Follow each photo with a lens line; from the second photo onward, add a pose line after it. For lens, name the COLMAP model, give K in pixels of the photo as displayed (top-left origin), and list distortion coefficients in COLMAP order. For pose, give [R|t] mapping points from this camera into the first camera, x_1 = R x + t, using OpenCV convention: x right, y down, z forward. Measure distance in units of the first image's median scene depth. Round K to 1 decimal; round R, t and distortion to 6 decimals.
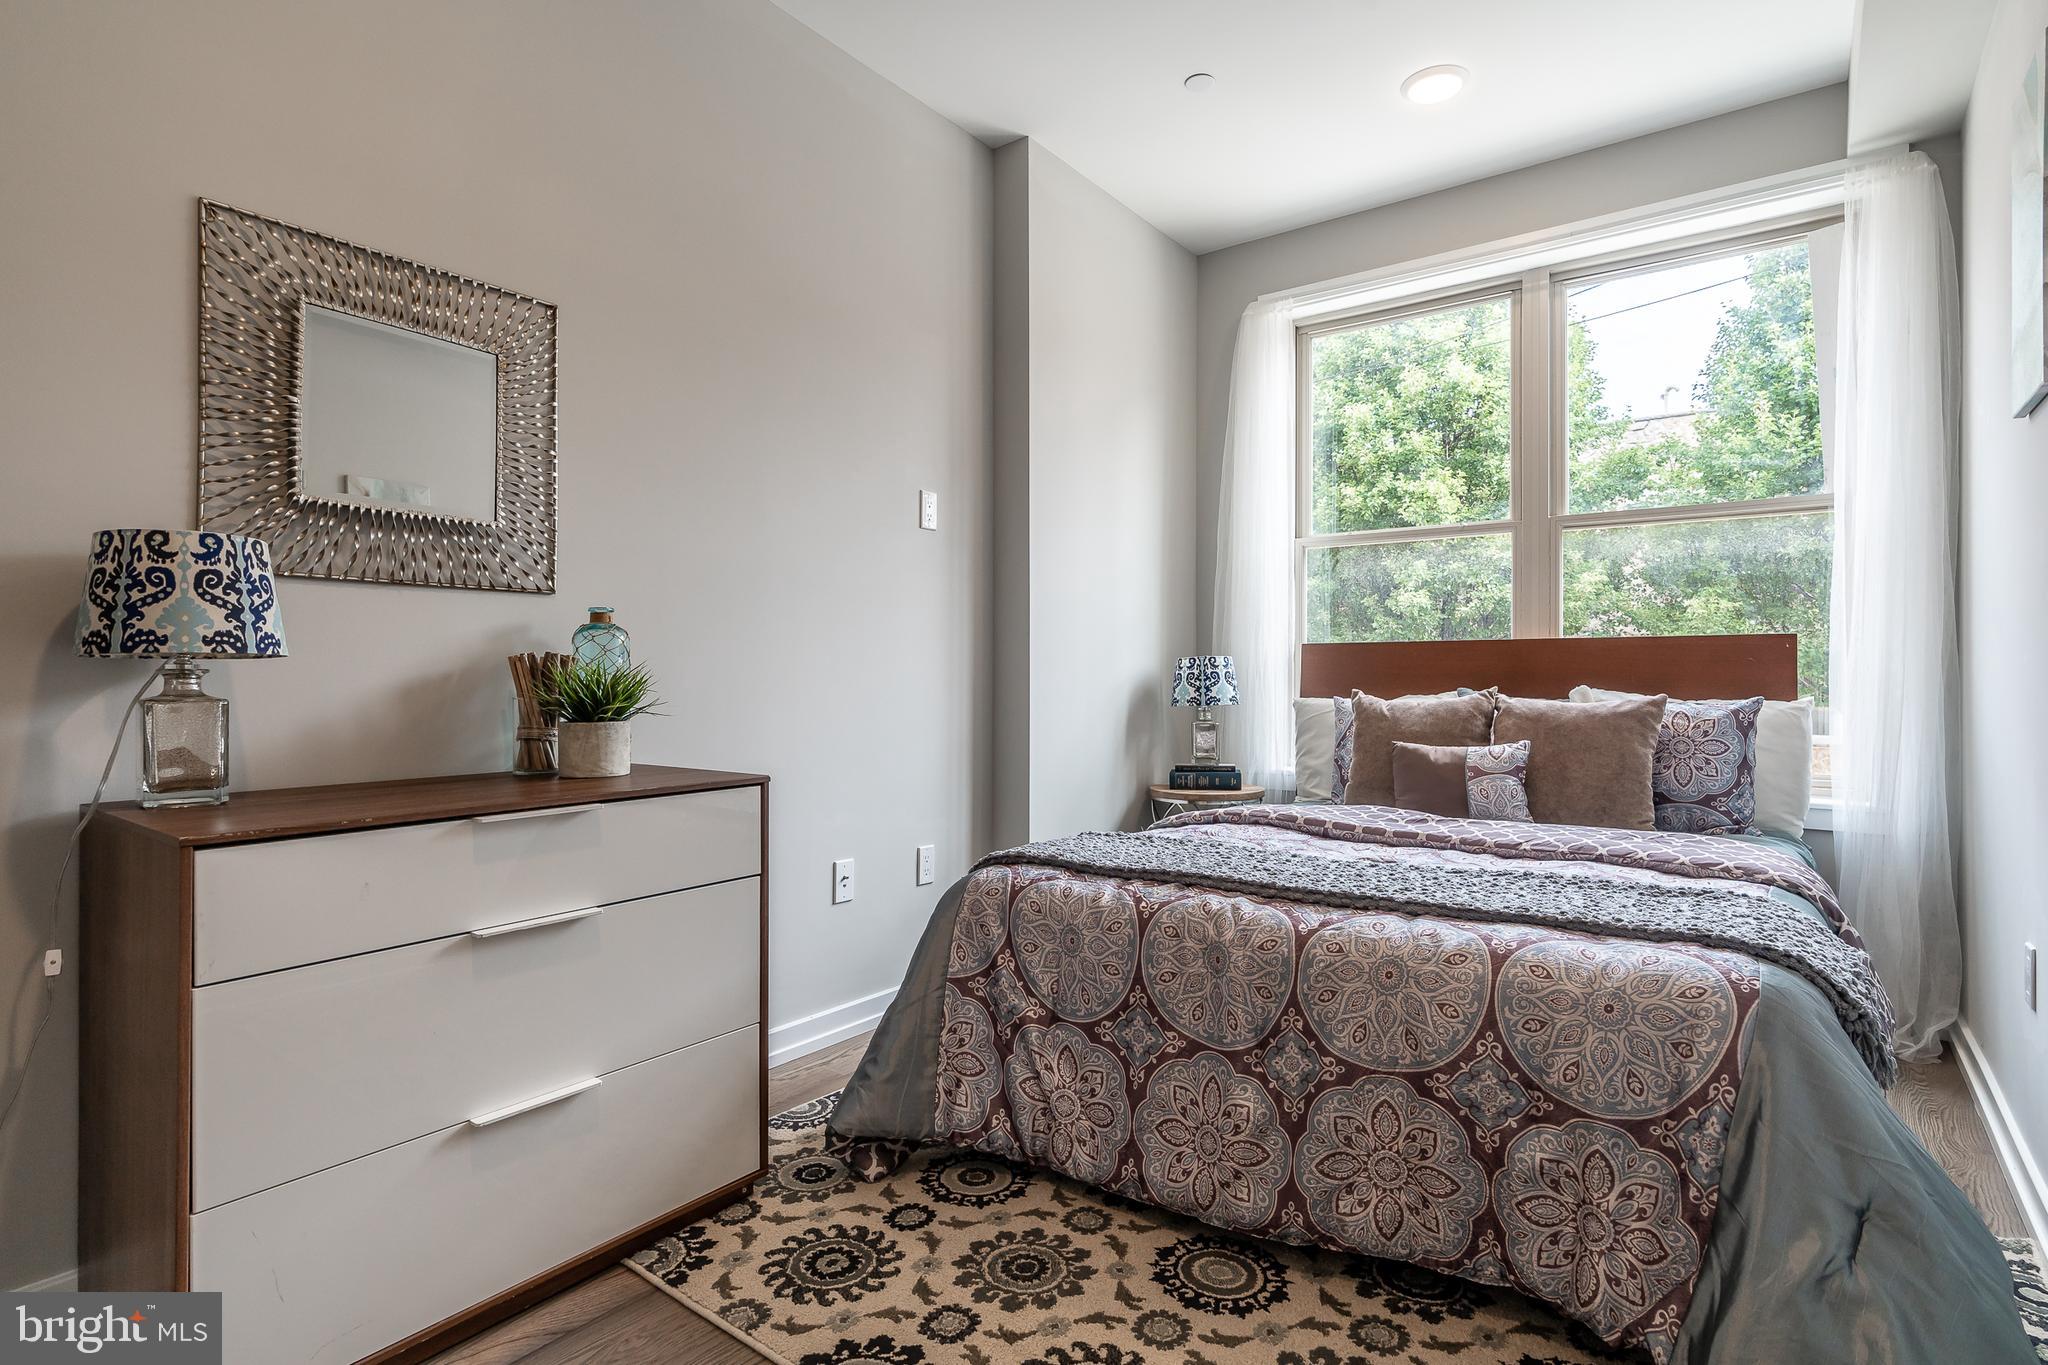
lens RADIAL K [[1024.1, 0, 1024.0], [0, 1024.1, 682.5], [0, 0, 1]] dist [-0.000983, 0.000967]
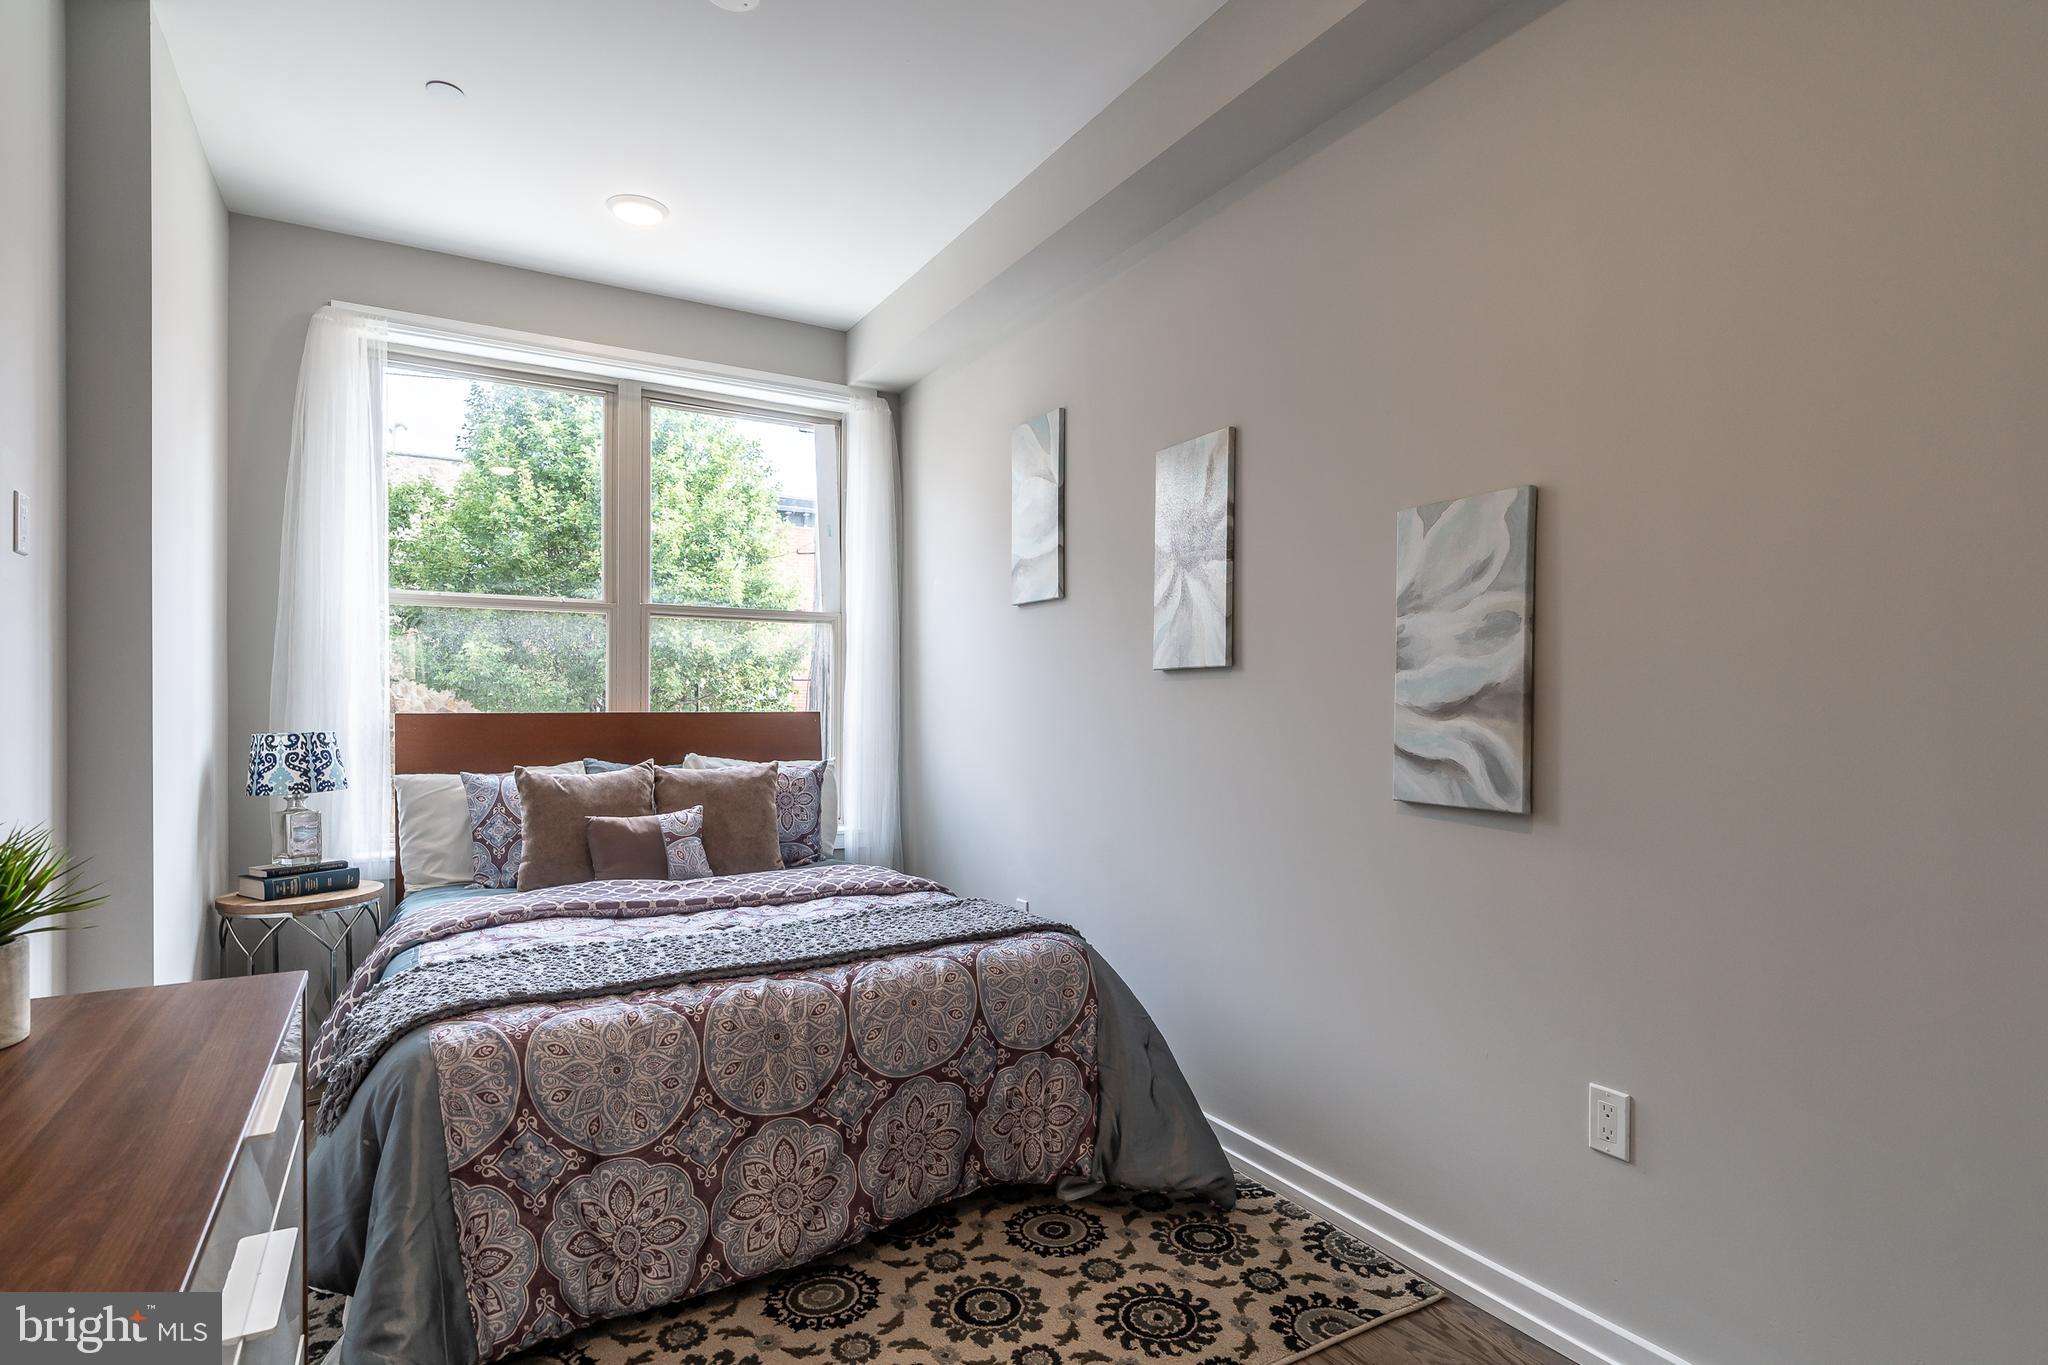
lens RADIAL K [[1045.7, 0, 1024.7], [0, 1045.7, 723.7], [0, 0, 1]] dist [0.000844, 0.000244]
pose [[0.388165, -0.016803, 0.921437, -0.487491], [0.002342, 0.999849, 0.017246, -0.059319], [-0.921587, -0.004536, 0.388145, 0.195261]]
